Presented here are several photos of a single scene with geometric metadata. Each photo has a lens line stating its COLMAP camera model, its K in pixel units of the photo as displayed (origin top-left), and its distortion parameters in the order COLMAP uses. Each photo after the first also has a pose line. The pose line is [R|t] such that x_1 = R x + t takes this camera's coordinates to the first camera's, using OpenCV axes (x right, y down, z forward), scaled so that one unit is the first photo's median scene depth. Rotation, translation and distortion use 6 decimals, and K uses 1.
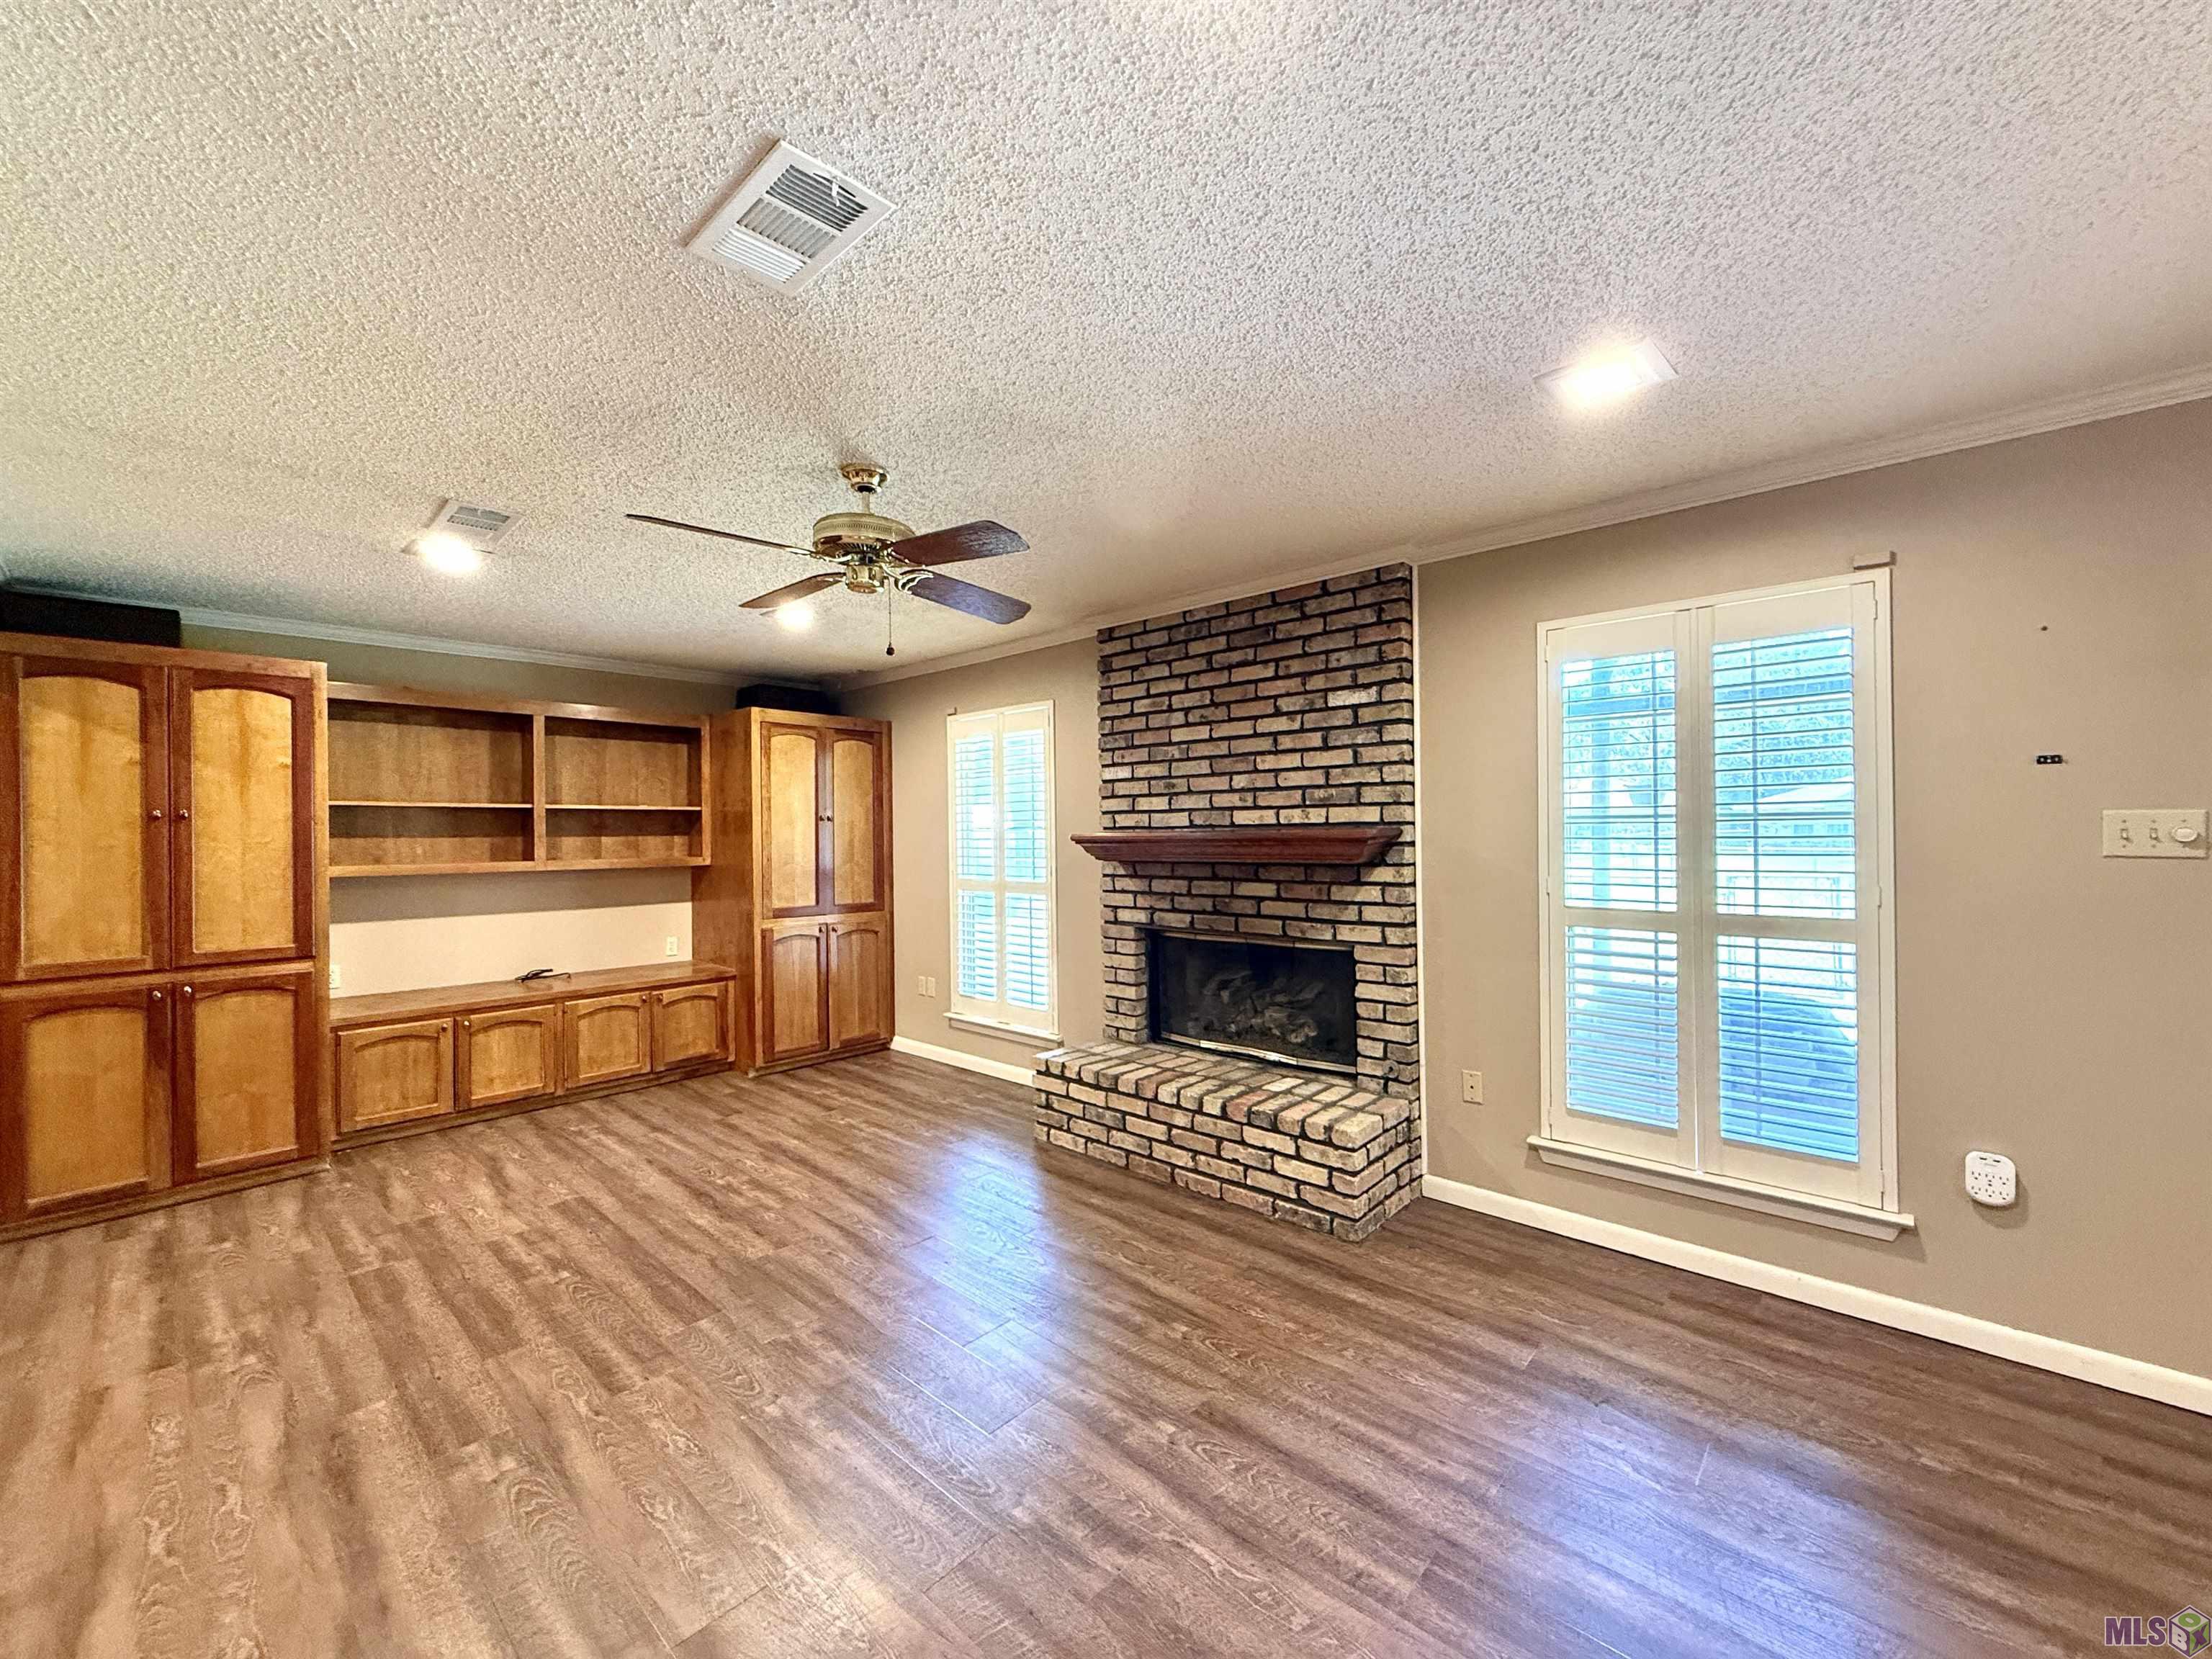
lens RADIAL K [[882.9, 0, 1099.0], [0, 882.9, 828.8], [0, 0, 1]] dist [0.003150, -0.000416]
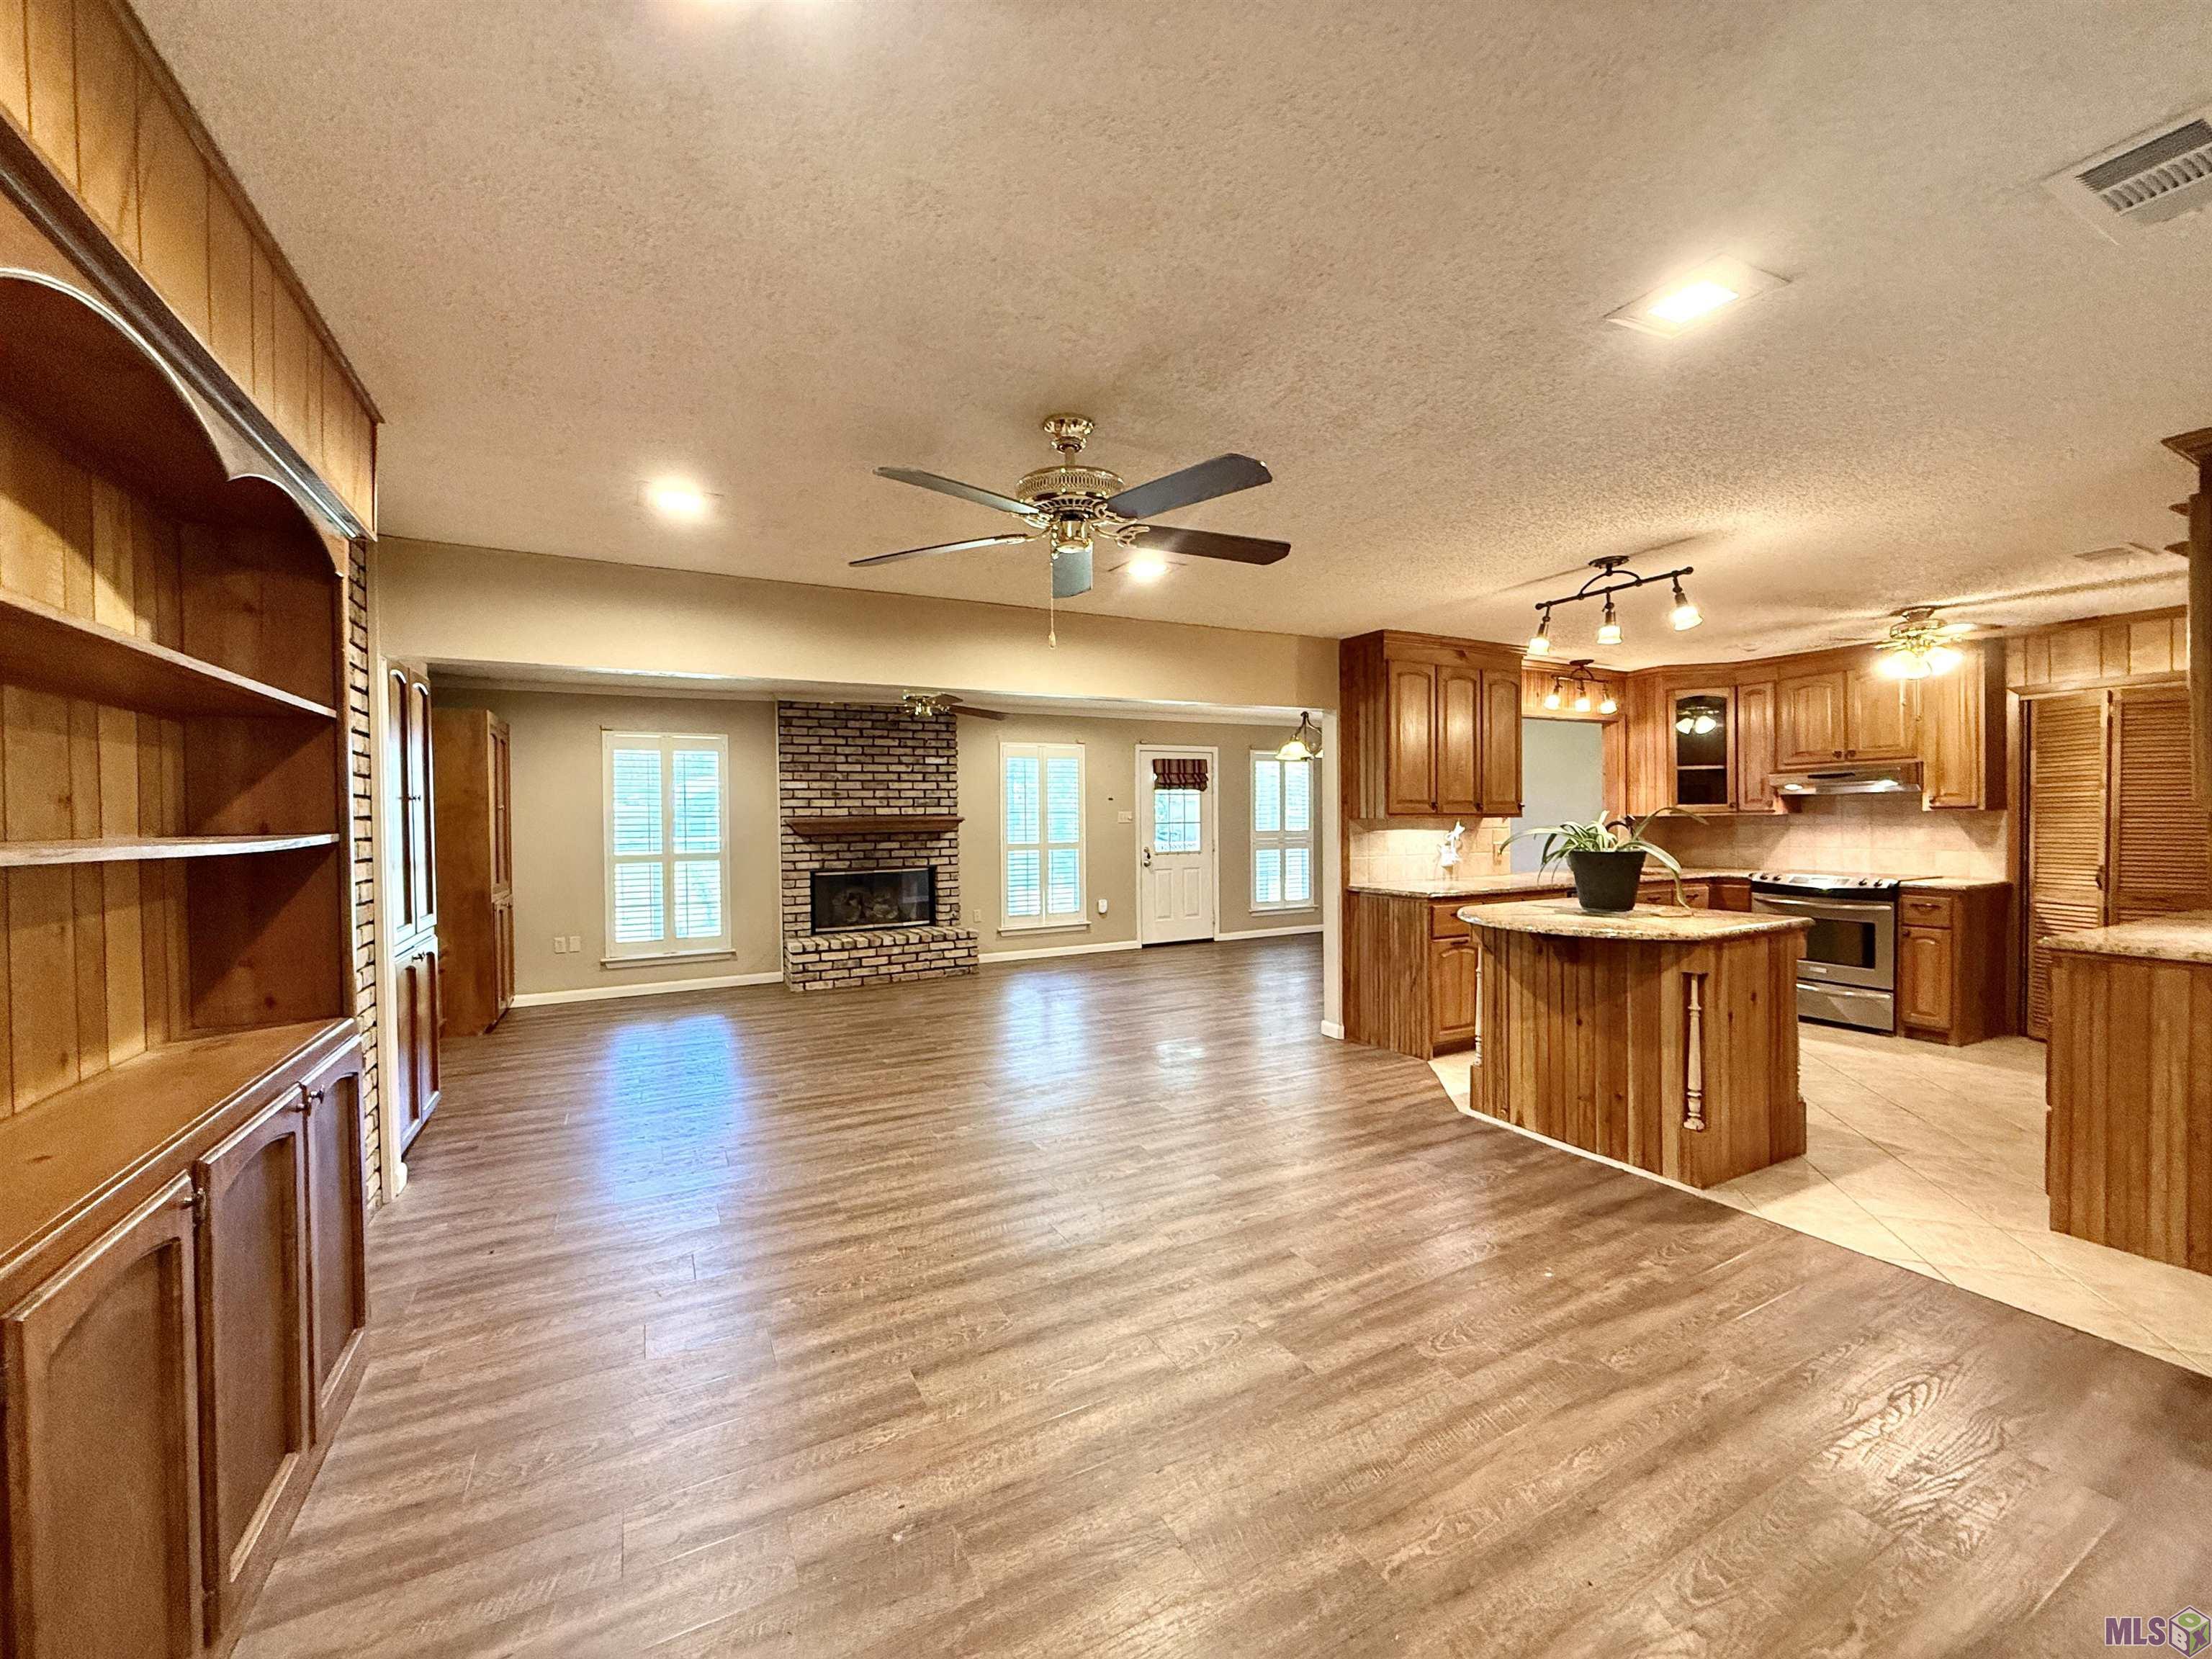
lens RADIAL K [[882.9, 0, 1103.2], [0, 882.9, 830.4], [0, 0, 1]] dist [0.003150, -0.000416]
pose [[0.330156, -0.009992, 0.943874, -1.691544], [0.006370, 0.999945, 0.008358, 0.019120], [-0.943905, 0.003253, 0.330201, -0.182865]]
